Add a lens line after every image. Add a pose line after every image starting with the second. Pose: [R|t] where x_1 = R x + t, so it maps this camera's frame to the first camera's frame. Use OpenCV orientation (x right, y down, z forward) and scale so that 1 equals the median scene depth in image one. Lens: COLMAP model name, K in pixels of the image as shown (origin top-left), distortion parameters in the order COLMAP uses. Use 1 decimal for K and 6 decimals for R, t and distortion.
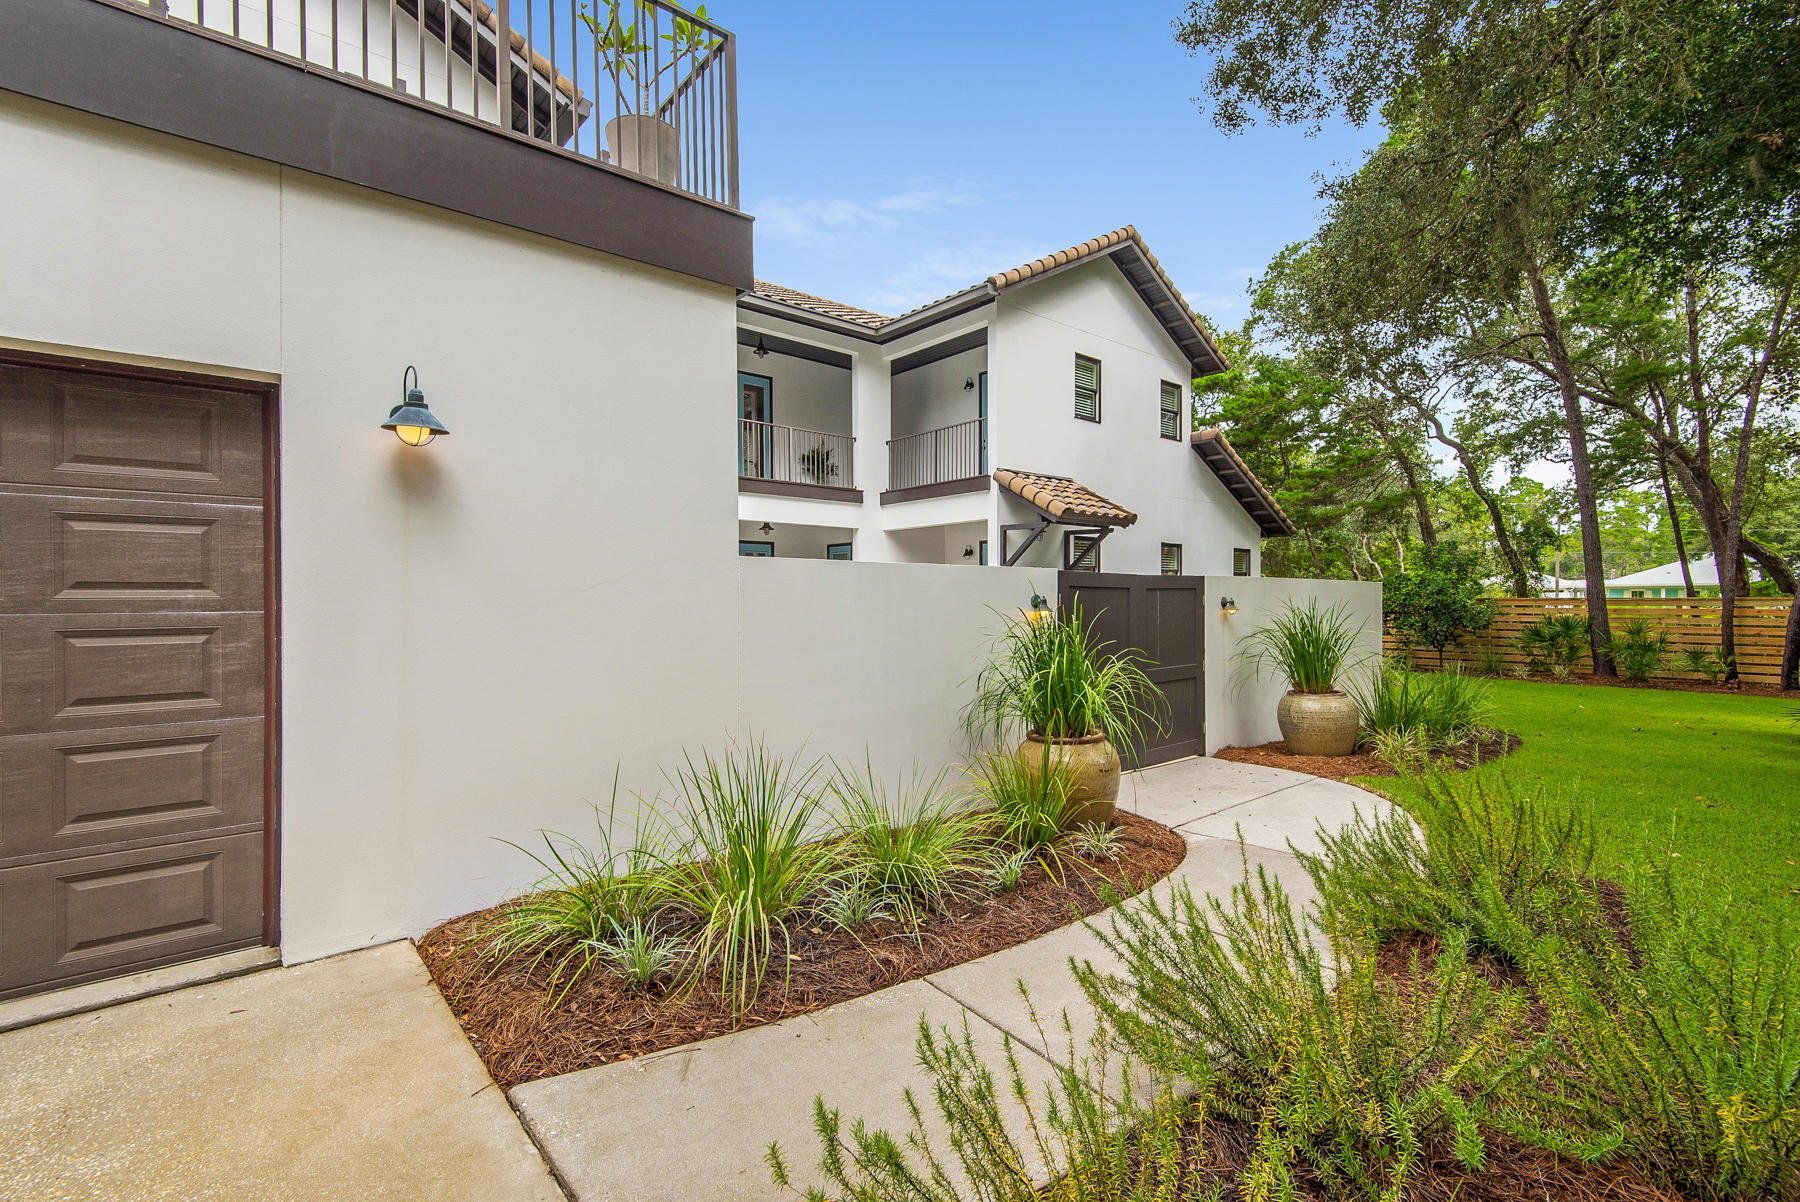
lens RADIAL K [[806.9, 0, 897.2], [0, 806.9, 603.0], [0, 0, 1]] dist [0.040020, -0.025106]
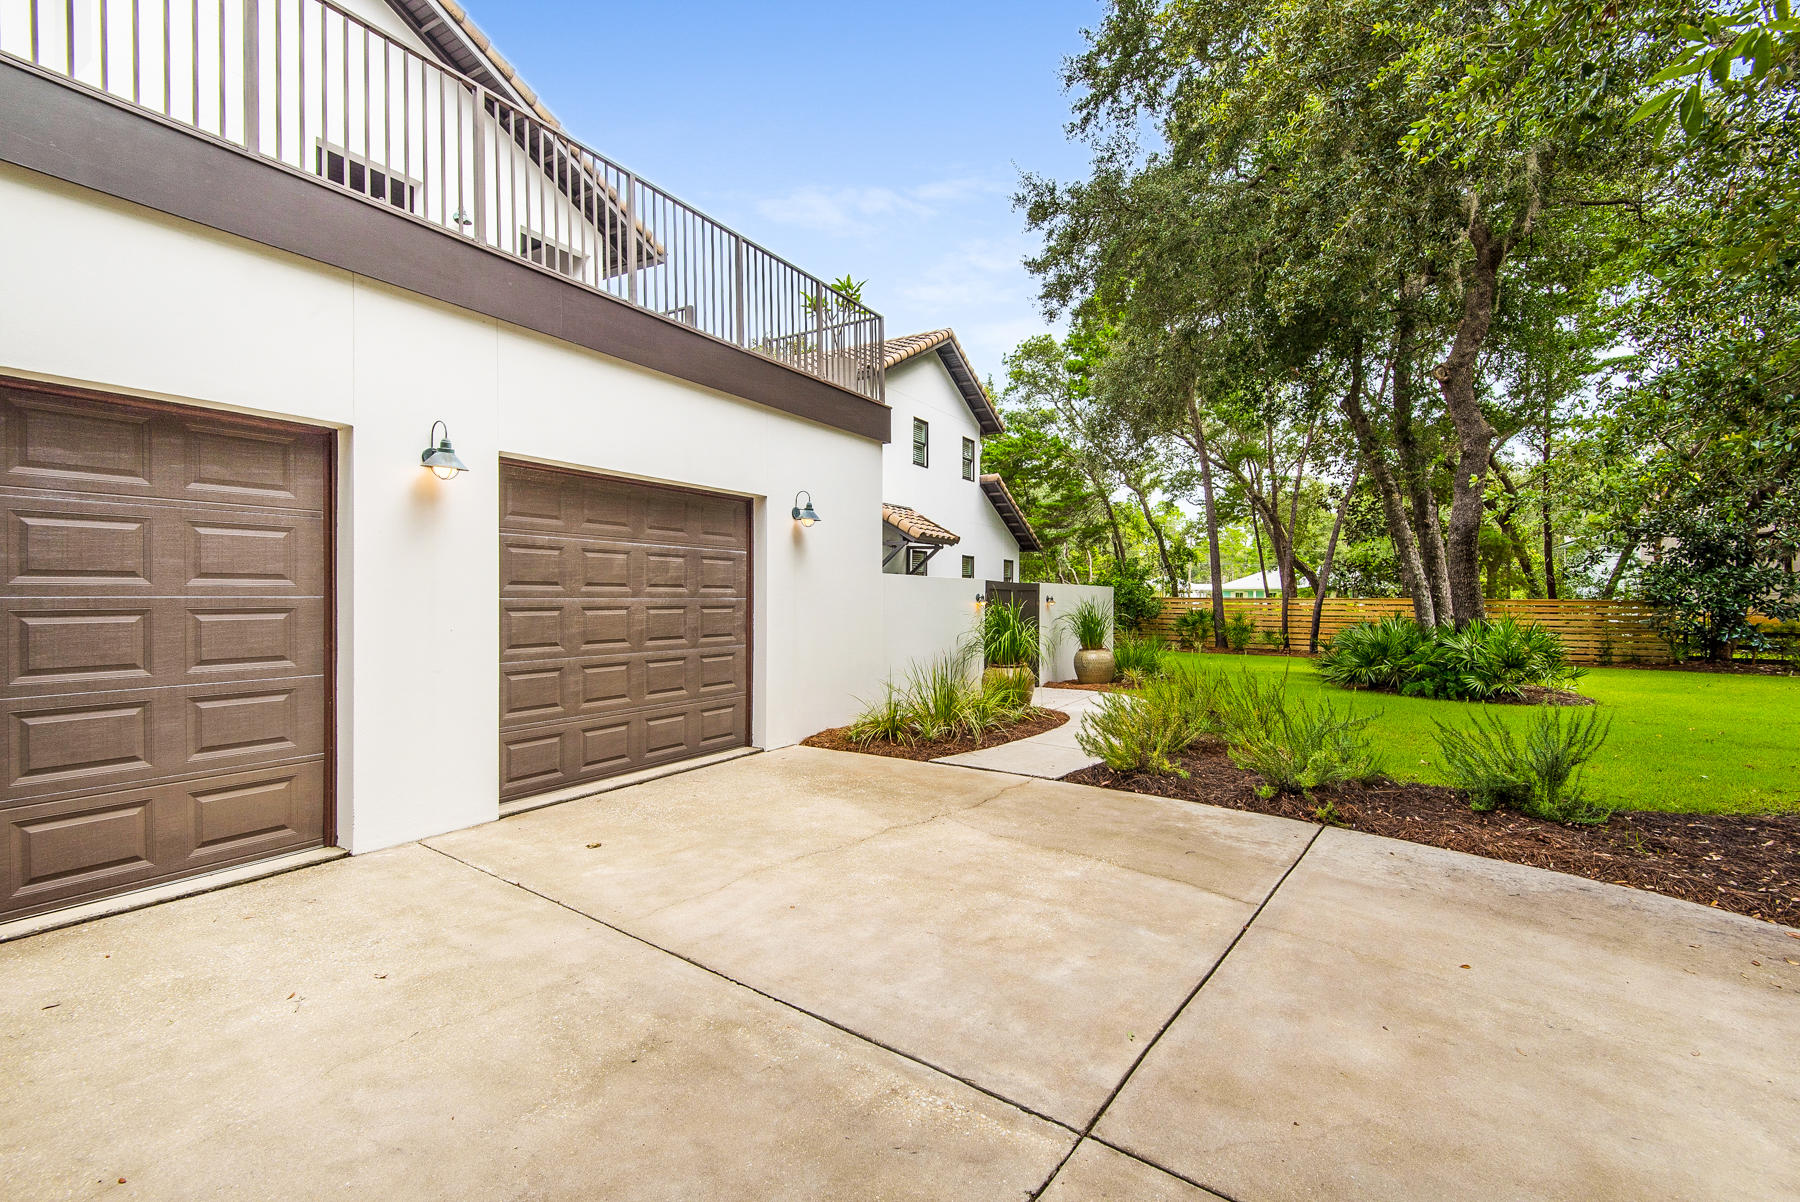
lens RADIAL K [[806.9, 0, 897.2], [0, 806.9, 603.0], [0, 0, 1]] dist [0.040020, -0.025106]
pose [[0.944119, 0.003578, 0.329587, -0.245733], [-0.004807, 0.999984, 0.002914, 0.003050], [-0.329571, -0.004335, 0.944121, -0.273080]]
